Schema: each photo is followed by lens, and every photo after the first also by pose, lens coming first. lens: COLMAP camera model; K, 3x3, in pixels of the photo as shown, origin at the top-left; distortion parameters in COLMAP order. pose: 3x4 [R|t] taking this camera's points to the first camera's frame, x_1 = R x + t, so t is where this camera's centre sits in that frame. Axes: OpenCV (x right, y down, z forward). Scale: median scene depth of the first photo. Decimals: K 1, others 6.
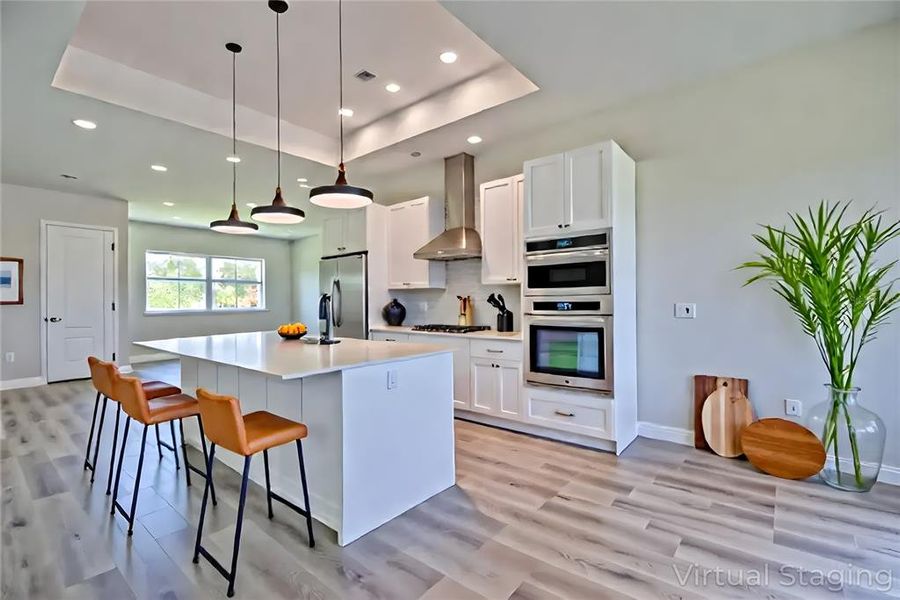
lens RADIAL K [[414.5, 0, 444.0], [0, 414.5, 305.8], [0, 0, 1]] dist [-0.003152, -0.000397]
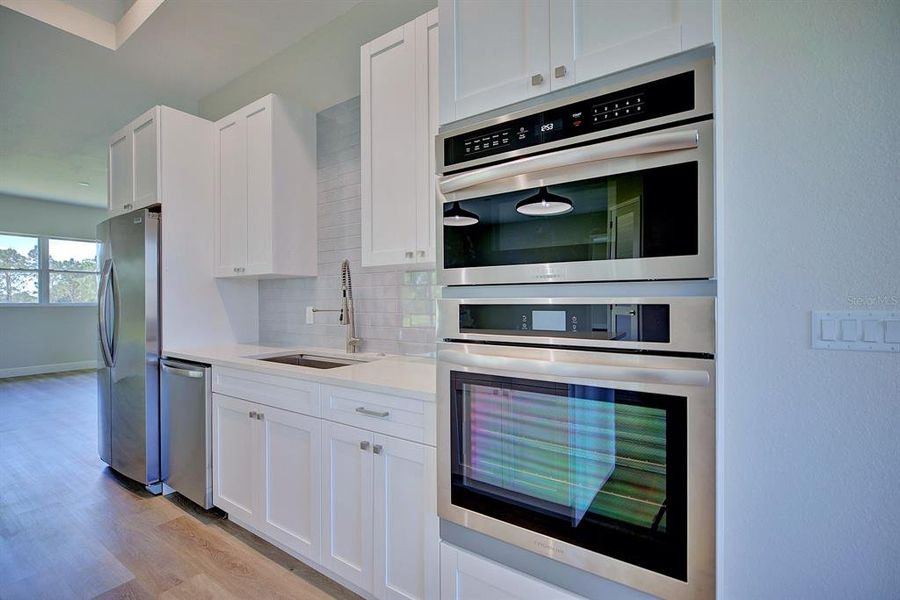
lens RADIAL K [[404.3, 0, 450.0], [0, 404.3, 300.0], [0, 0, 1]] dist [-0.000873, -0.000114]
pose [[0.991089, -0.008801, 0.132912, 0.158967], [0.008335, 0.999957, 0.004063, -0.015104], [-0.132942, -0.002919, 0.991119, 0.635688]]
